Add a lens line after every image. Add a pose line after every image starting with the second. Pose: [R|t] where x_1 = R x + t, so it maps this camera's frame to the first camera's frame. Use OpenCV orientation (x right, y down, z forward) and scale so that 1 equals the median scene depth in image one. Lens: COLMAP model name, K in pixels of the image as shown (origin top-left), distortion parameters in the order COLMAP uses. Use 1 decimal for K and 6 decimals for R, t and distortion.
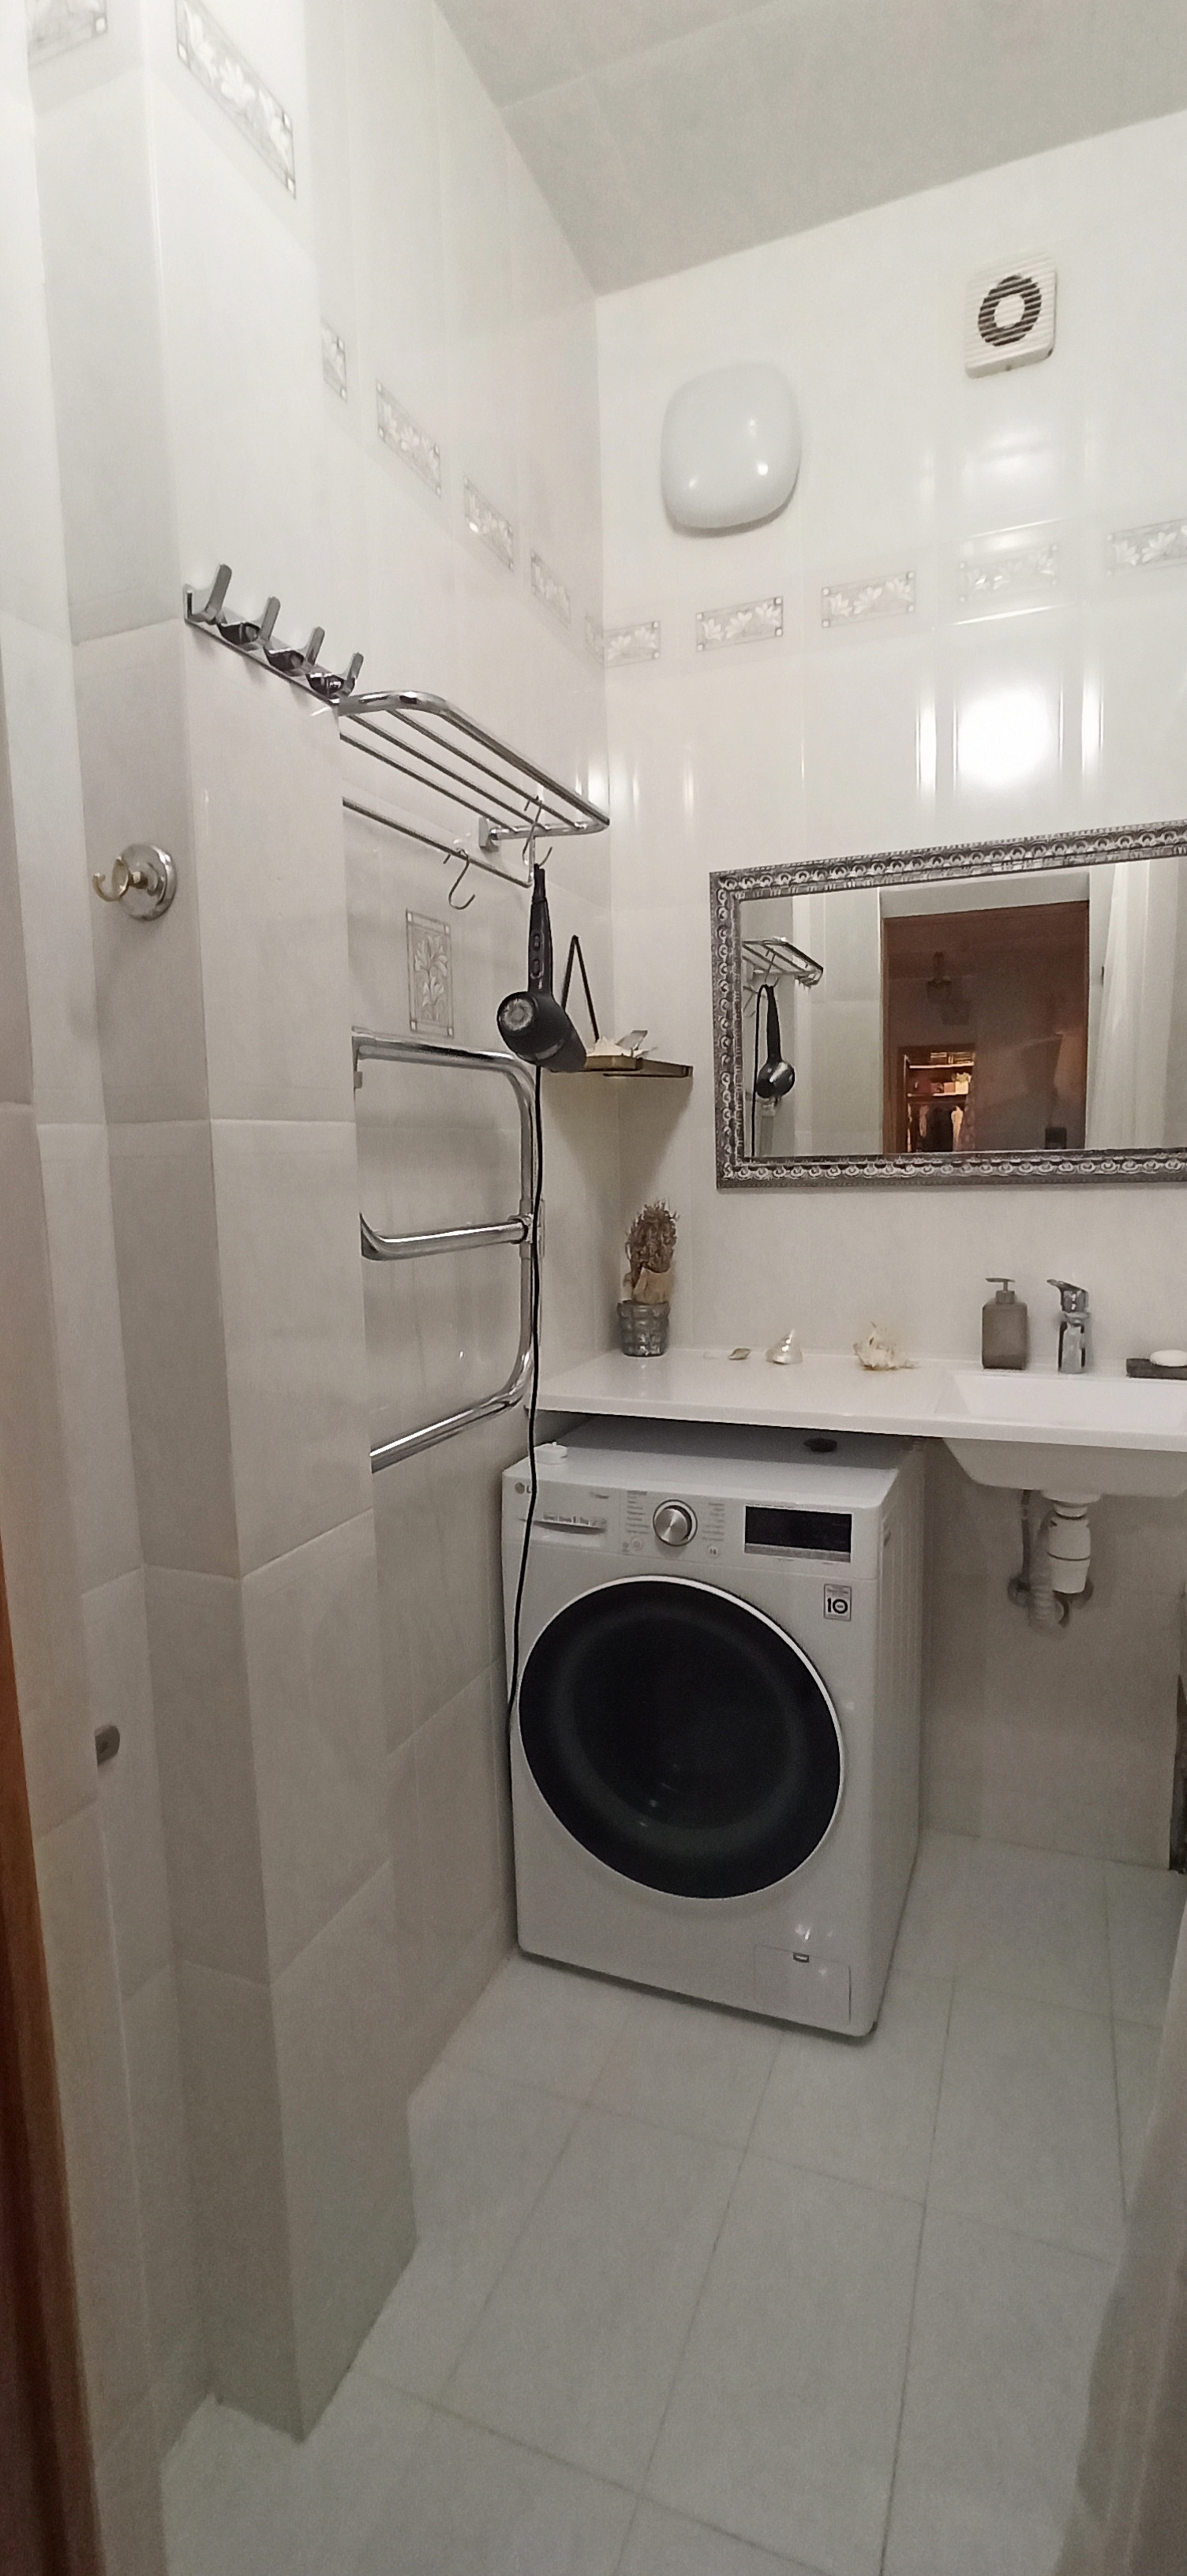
lens RADIAL K [[1179.0, 0, 585.8], [0, 1179.0, 1288.5], [0, 0, 1]] dist [-0.015733, 0.010444]
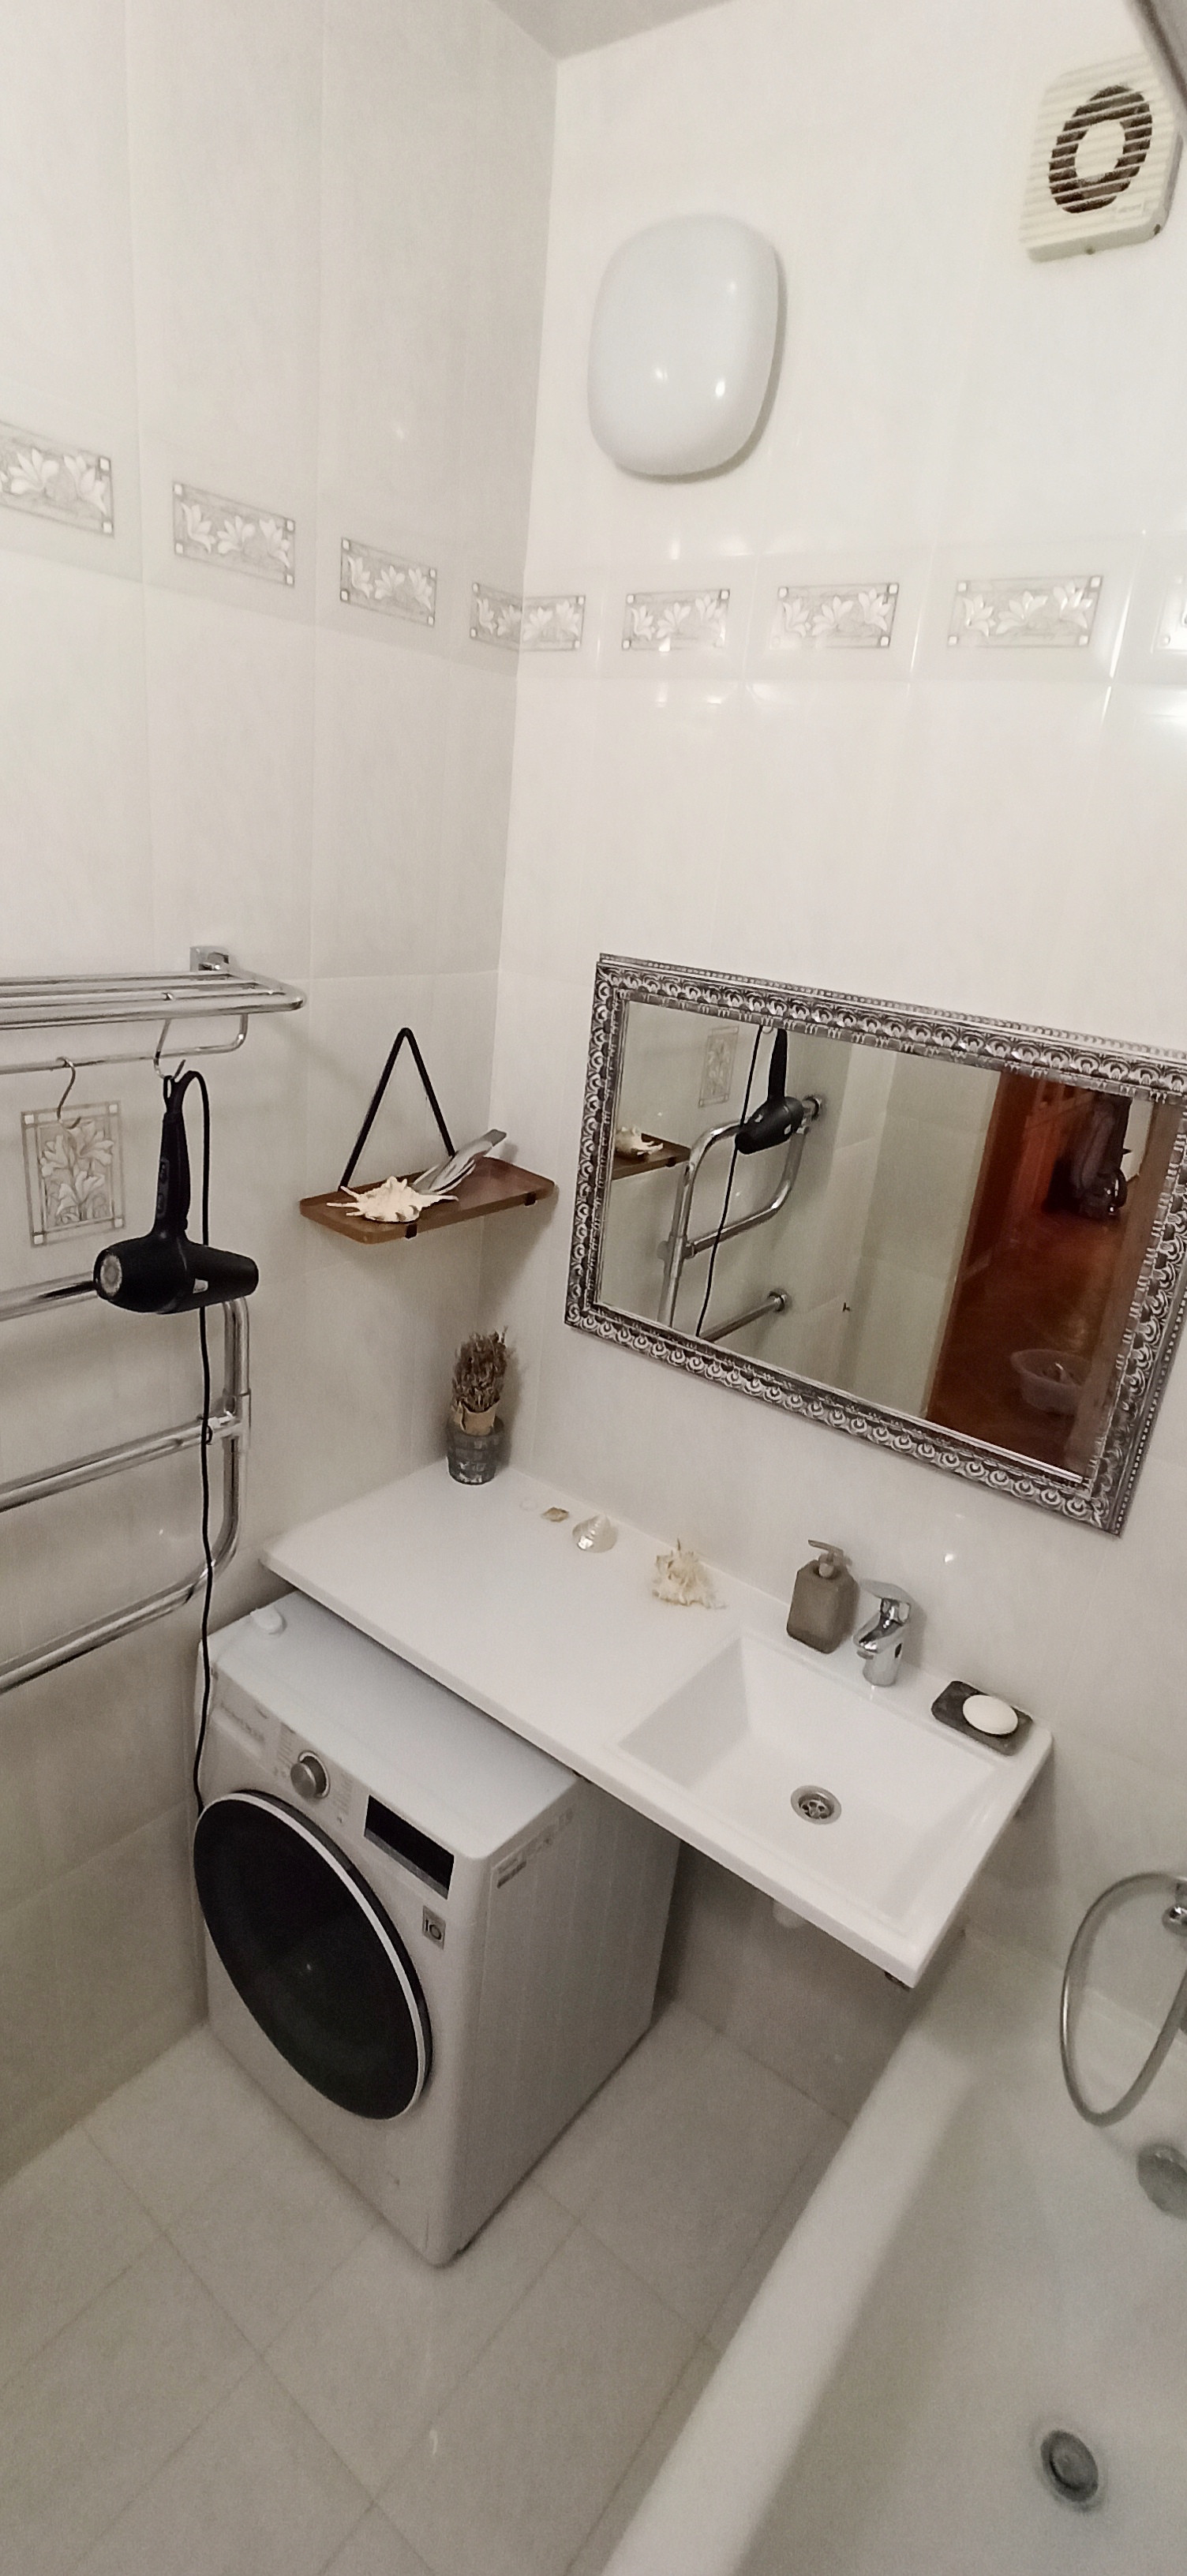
lens RADIAL K [[1179.0, 0, 606.7], [0, 1179.0, 1267.3], [0, 0, 1]] dist [-0.015733, 0.010444]
pose [[0.950959, 0.210491, -0.226650, 0.345070], [-0.148524, 0.953478, 0.262335, -0.376342], [0.271325, -0.215807, 0.937982, 0.229130]]
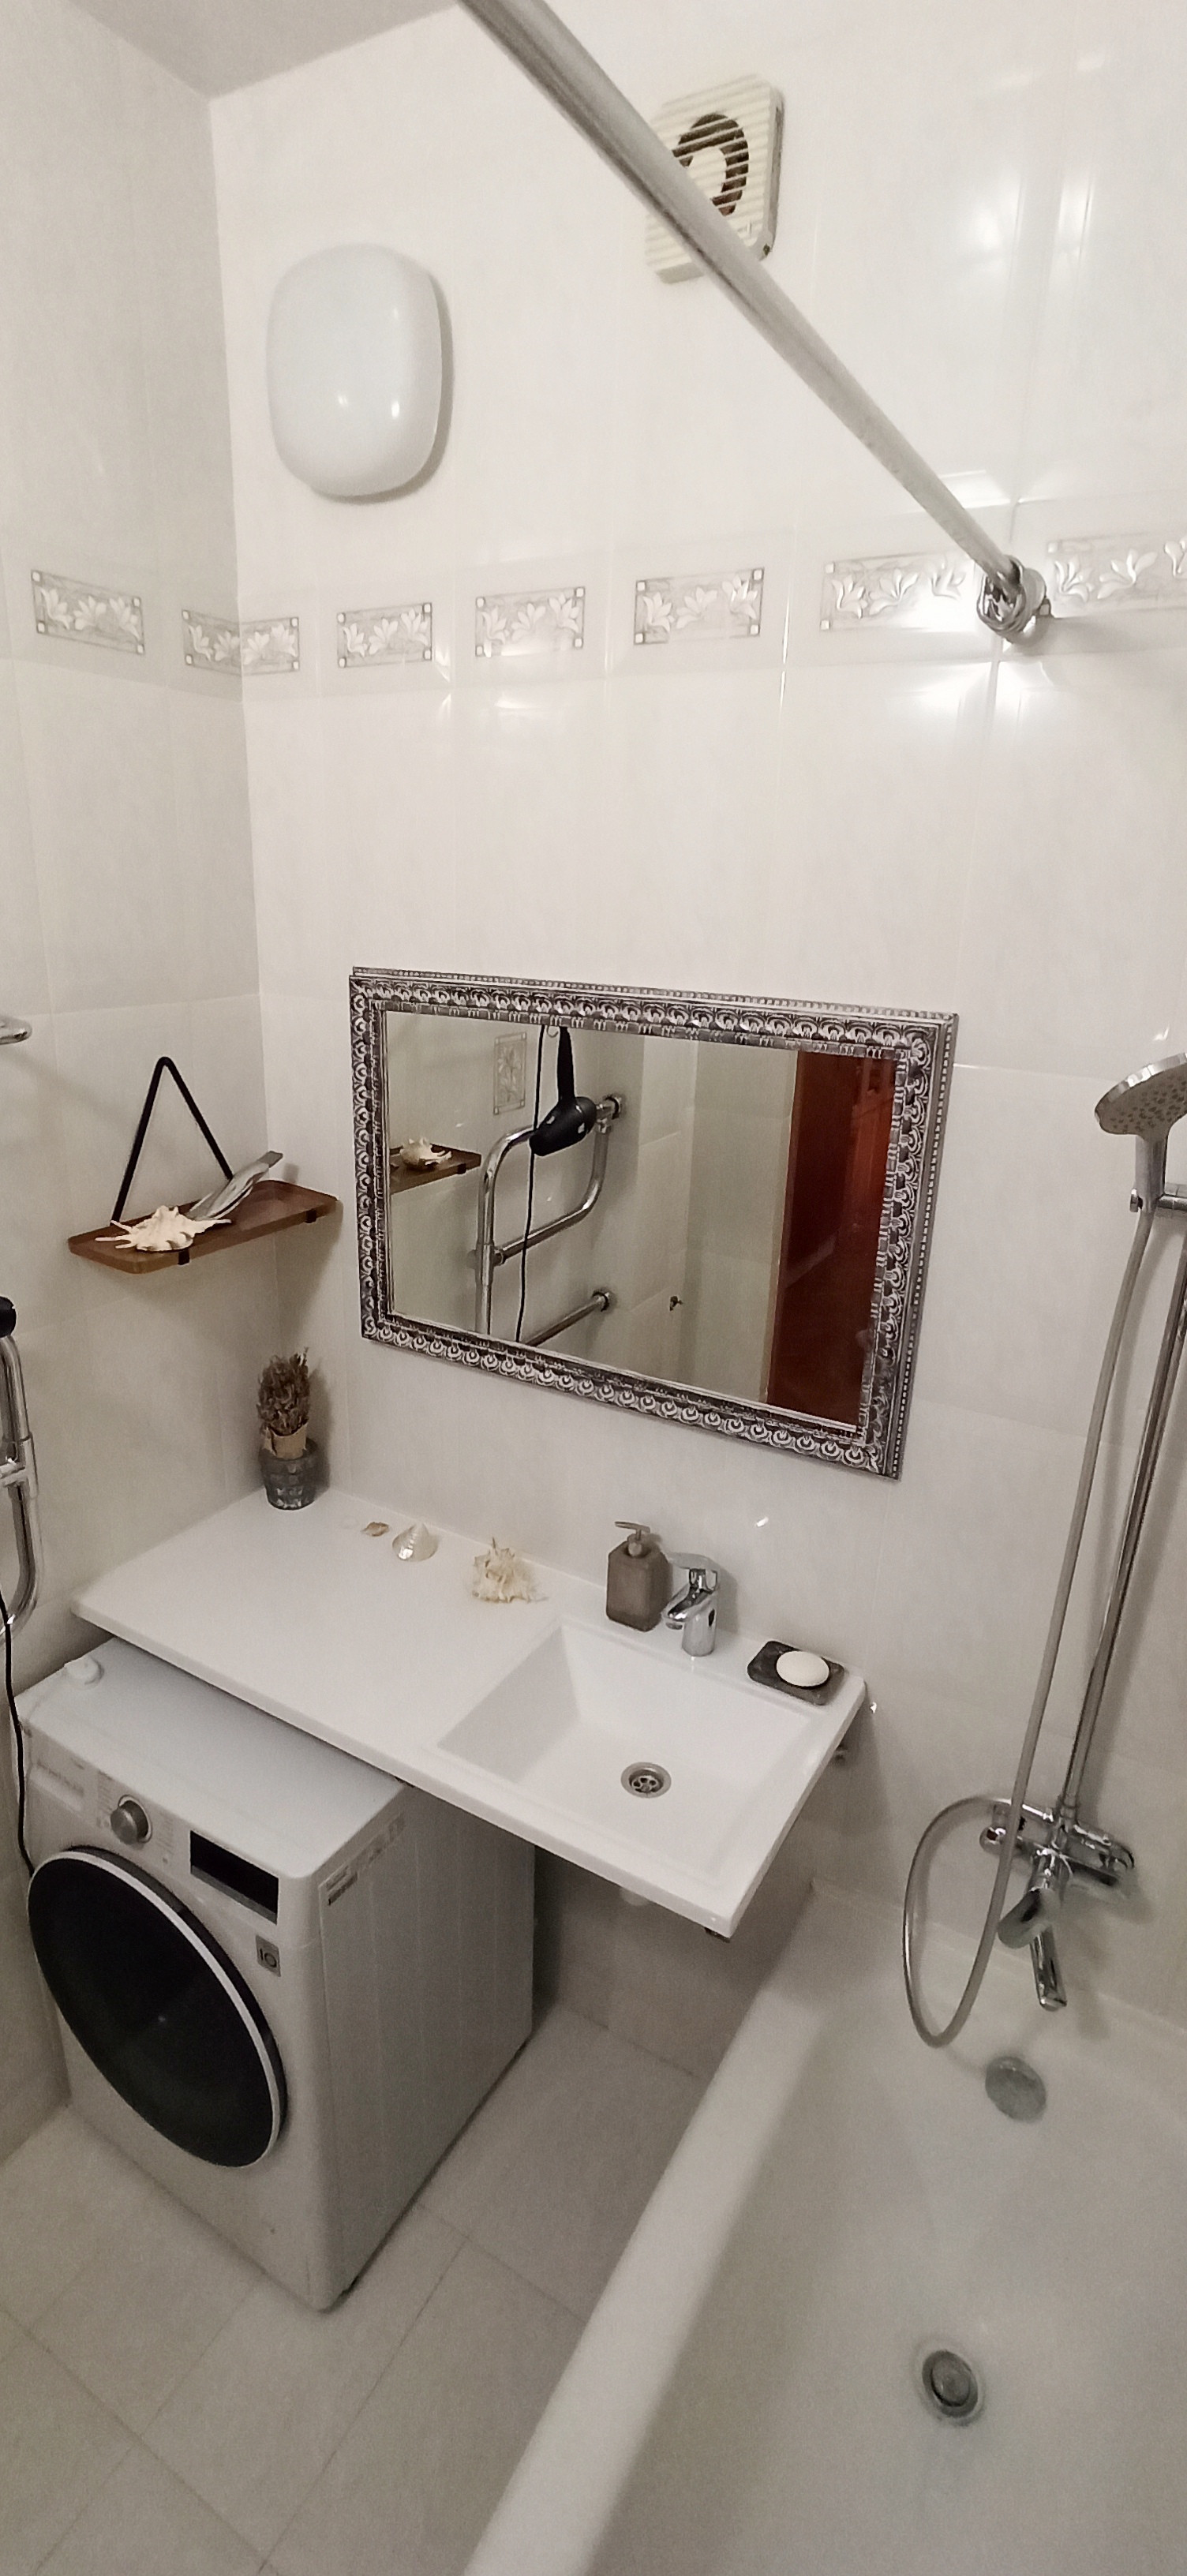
lens RADIAL K [[1179.0, 0, 589.0], [0, 1179.0, 1268.3], [0, 0, 1]] dist [-0.015733, 0.010444]
pose [[0.983643, 0.107592, -0.144463, 0.414484], [-0.071975, 0.969971, 0.232328, -0.367399], [0.165122, -0.218130, 0.961849, 0.228715]]
